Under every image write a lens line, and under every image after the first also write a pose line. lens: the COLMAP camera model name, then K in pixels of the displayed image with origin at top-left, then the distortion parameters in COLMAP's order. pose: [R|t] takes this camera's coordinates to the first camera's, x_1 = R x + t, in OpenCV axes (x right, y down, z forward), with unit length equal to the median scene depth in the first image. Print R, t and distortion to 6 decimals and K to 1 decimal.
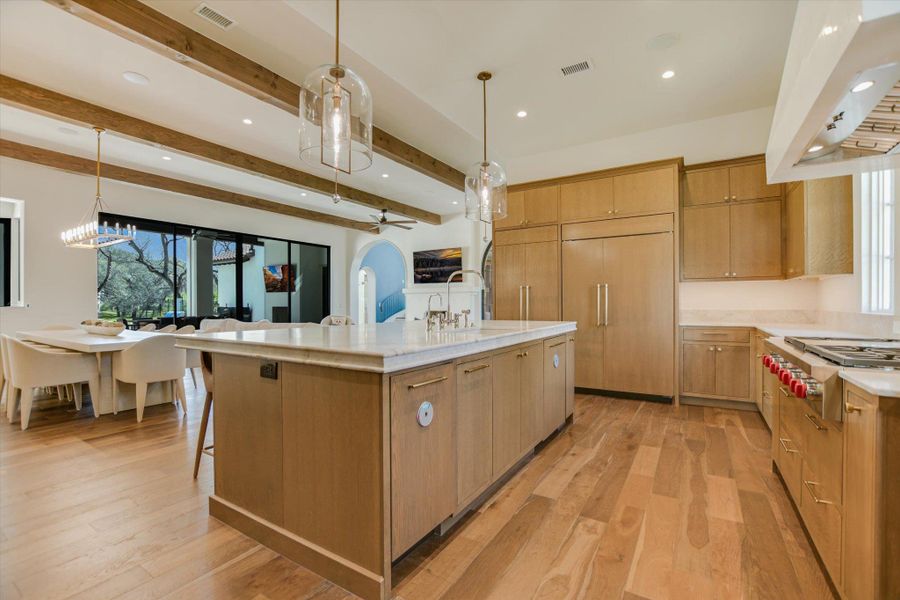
lens RADIAL K [[399.2, 0, 447.9], [0, 399.2, 306.1], [0, 0, 1]] dist [-0.035709, -0.000025]
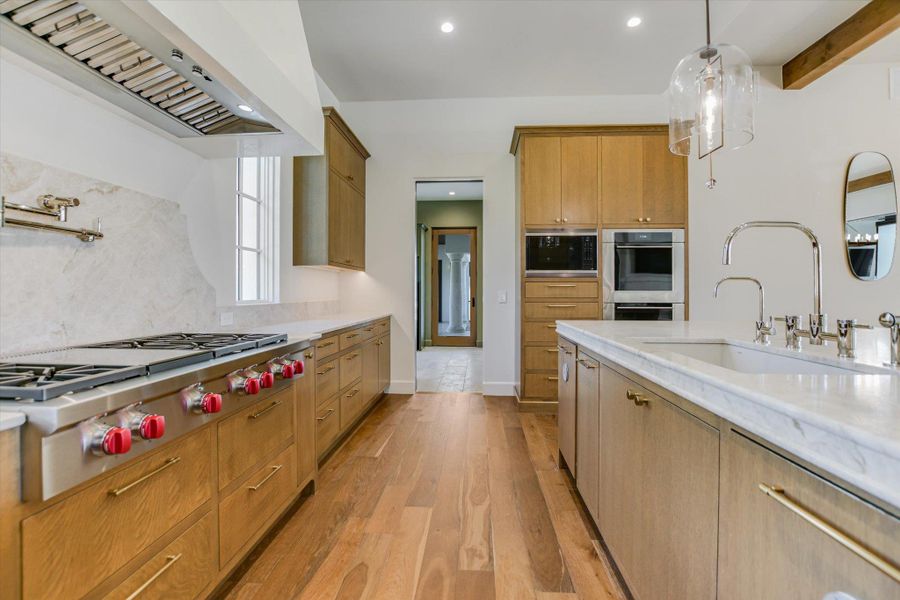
lens RADIAL K [[399.2, 0, 447.9], [0, 399.2, 306.1], [0, 0, 1]] dist [-0.035709, -0.000025]
pose [[-0.882367, 0.018084, -0.470215, 0.819876], [0.000679, 0.999309, 0.037158, -0.012244], [0.470562, 0.032468, -0.881769, 1.737644]]
